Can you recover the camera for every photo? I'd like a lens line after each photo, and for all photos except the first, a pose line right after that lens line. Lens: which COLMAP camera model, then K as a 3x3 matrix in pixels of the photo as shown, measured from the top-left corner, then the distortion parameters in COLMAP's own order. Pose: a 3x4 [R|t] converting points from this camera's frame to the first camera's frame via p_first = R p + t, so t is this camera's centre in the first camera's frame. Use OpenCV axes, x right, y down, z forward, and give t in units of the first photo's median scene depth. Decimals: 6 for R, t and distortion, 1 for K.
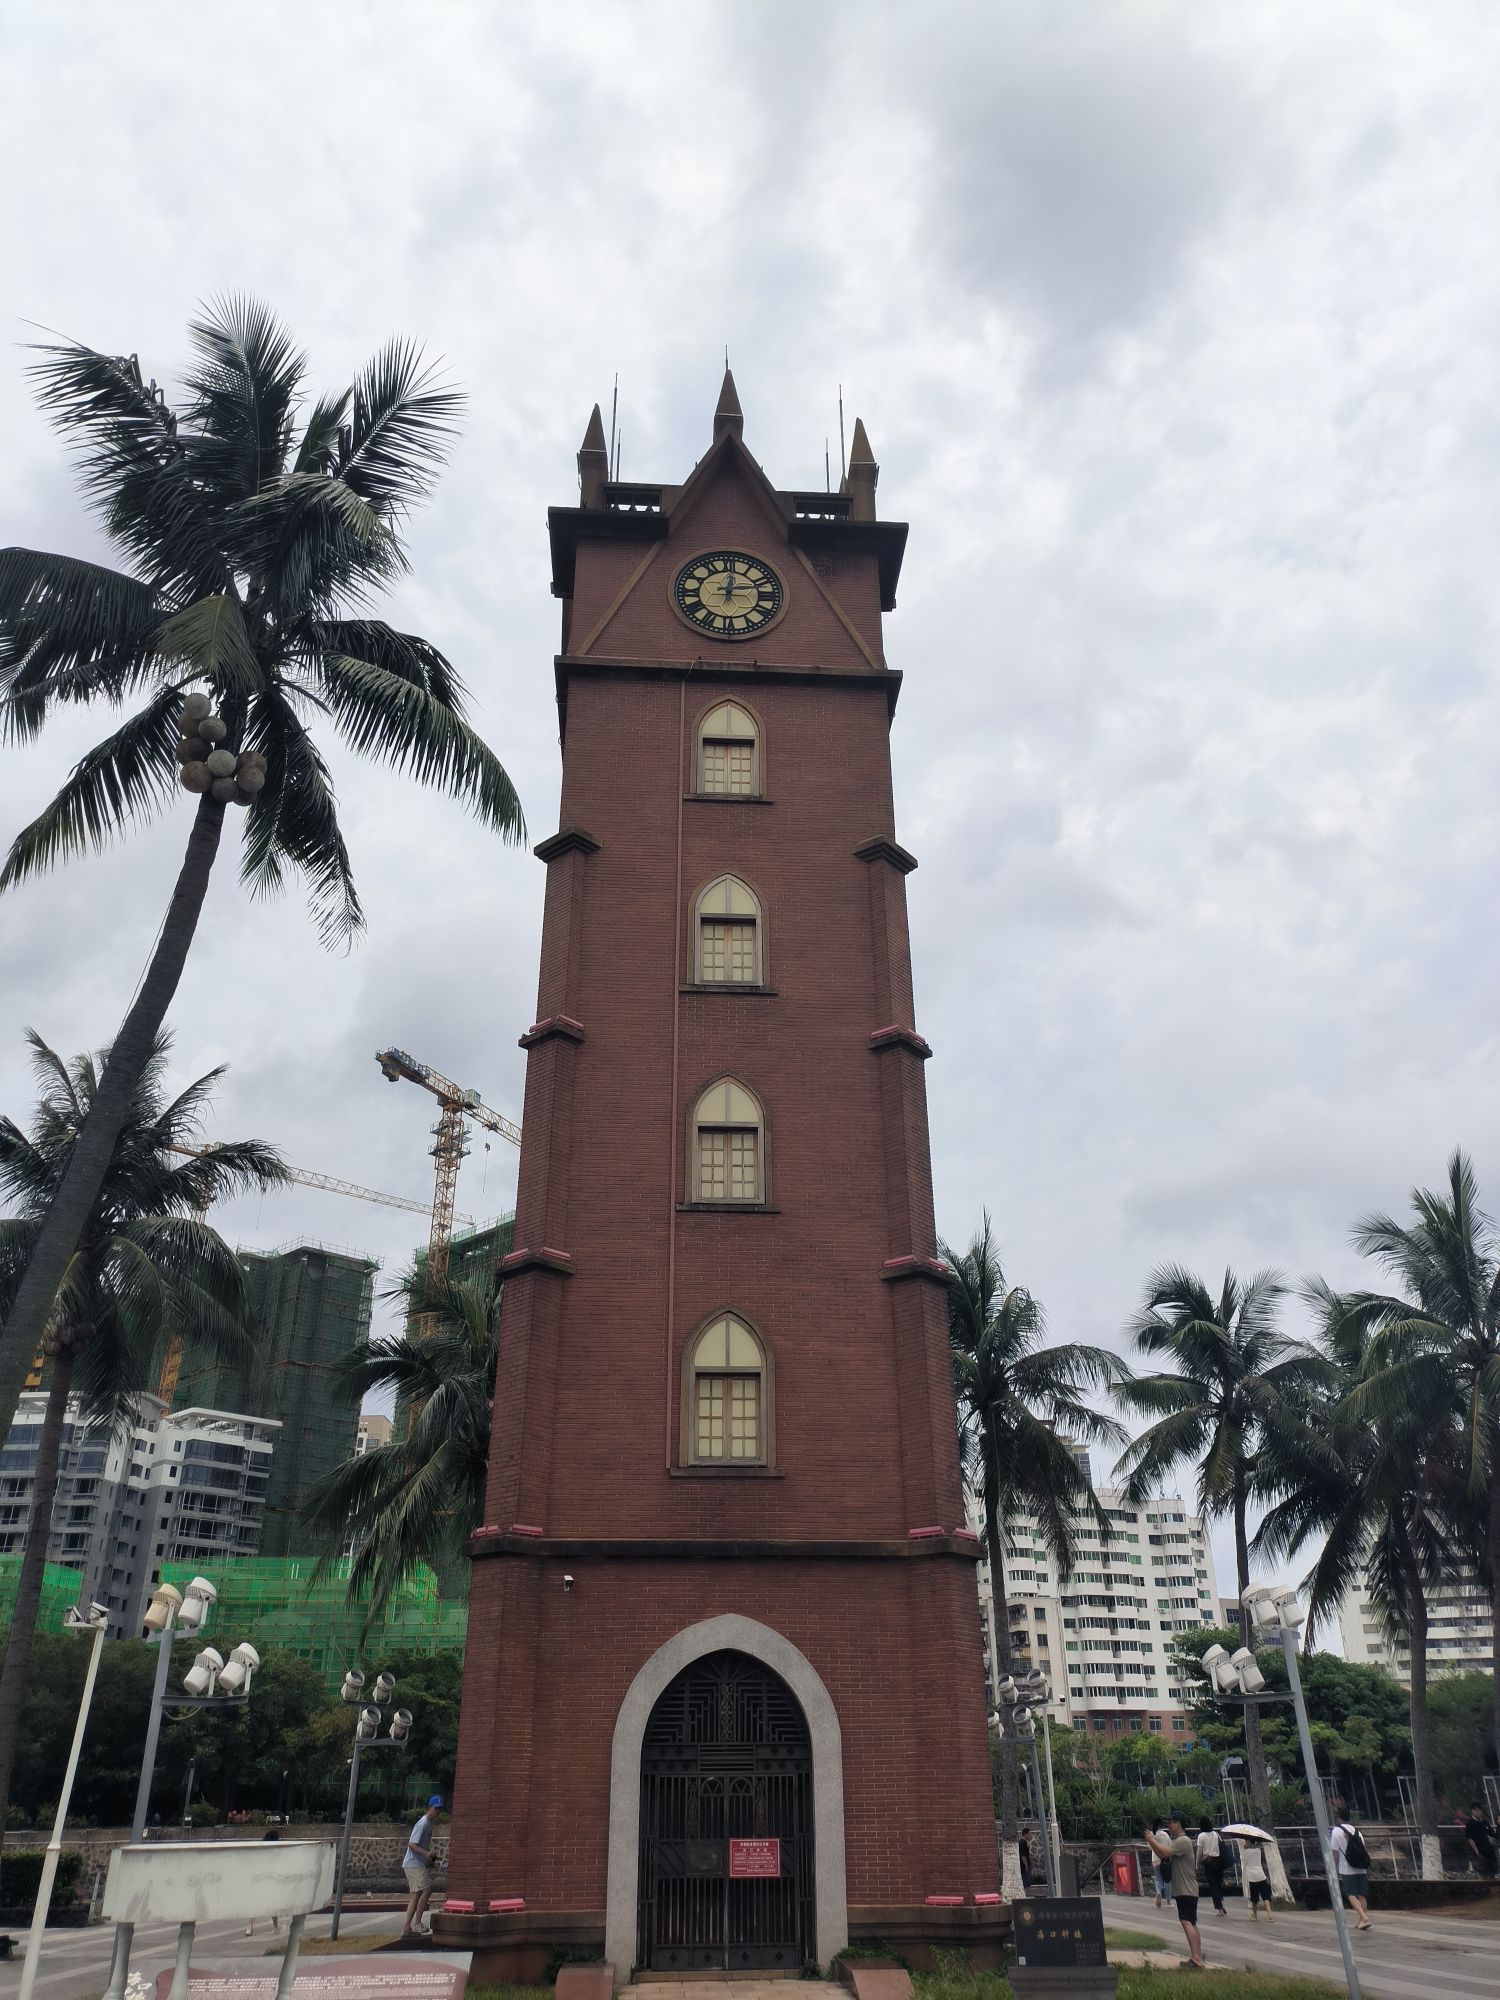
lens RADIAL K [[1475.4, 0, 750.1], [0, 1475.4, 977.1], [0, 0, 1]] dist [0.097779, -0.167228]
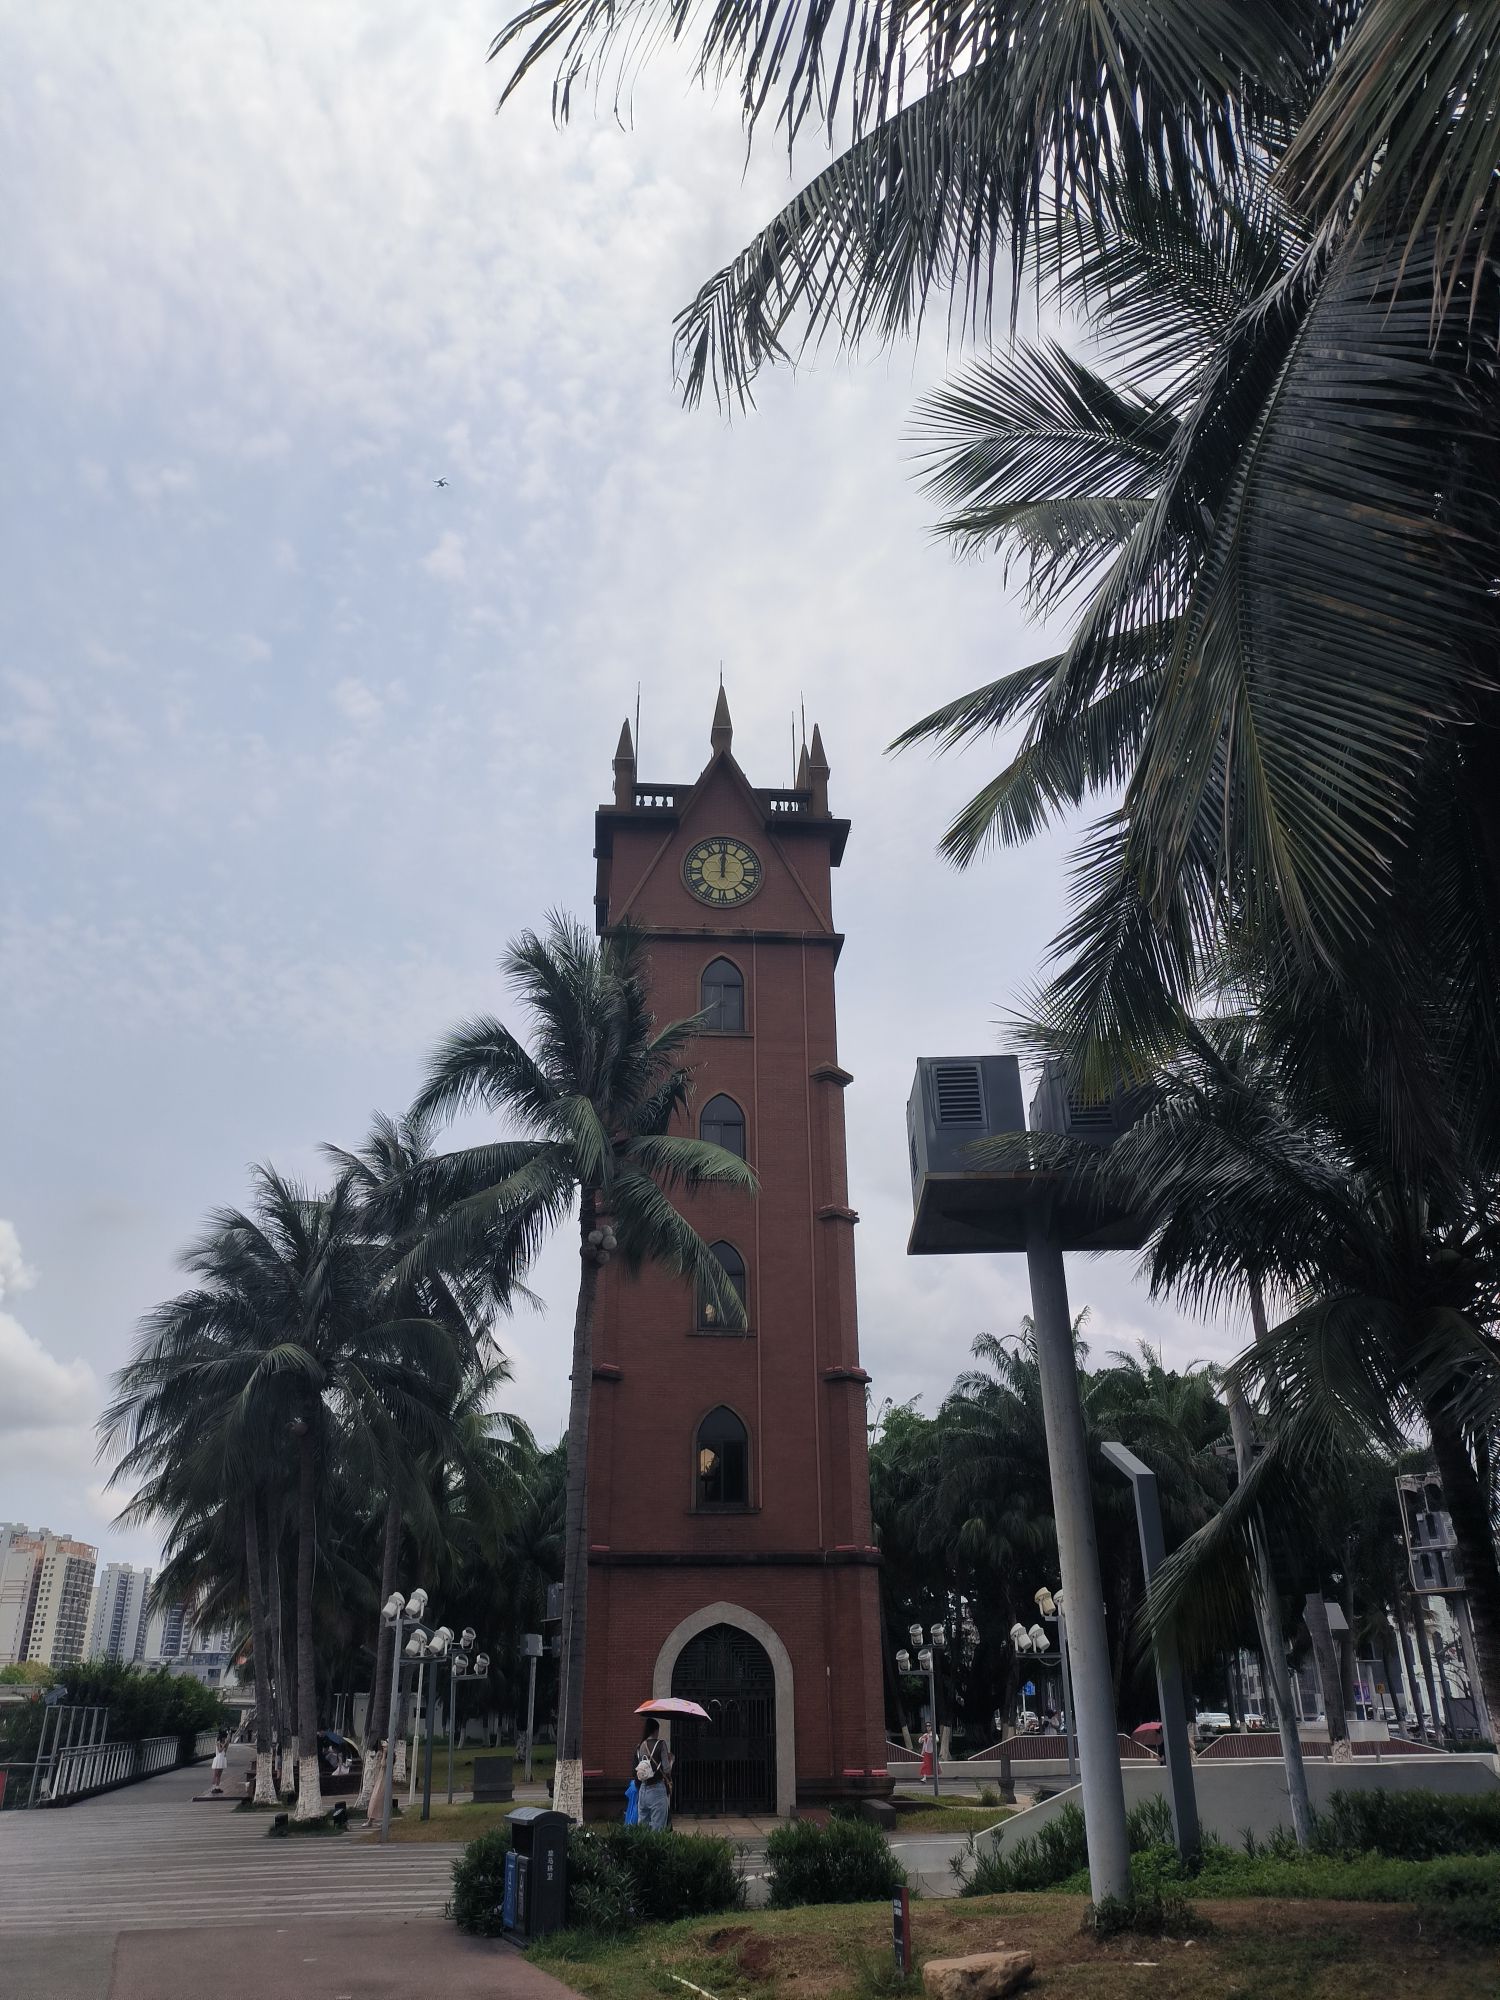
lens RADIAL K [[1475.4, 0, 750.1], [0, 1475.4, 977.1], [0, 0, 1]] dist [0.097779, -0.167228]
pose [[0.999790, 0.005890, 0.019645, -0.020489], [-0.006687, 0.999148, 0.040731, -0.287040], [-0.019388, -0.040854, 0.998977, -0.535093]]
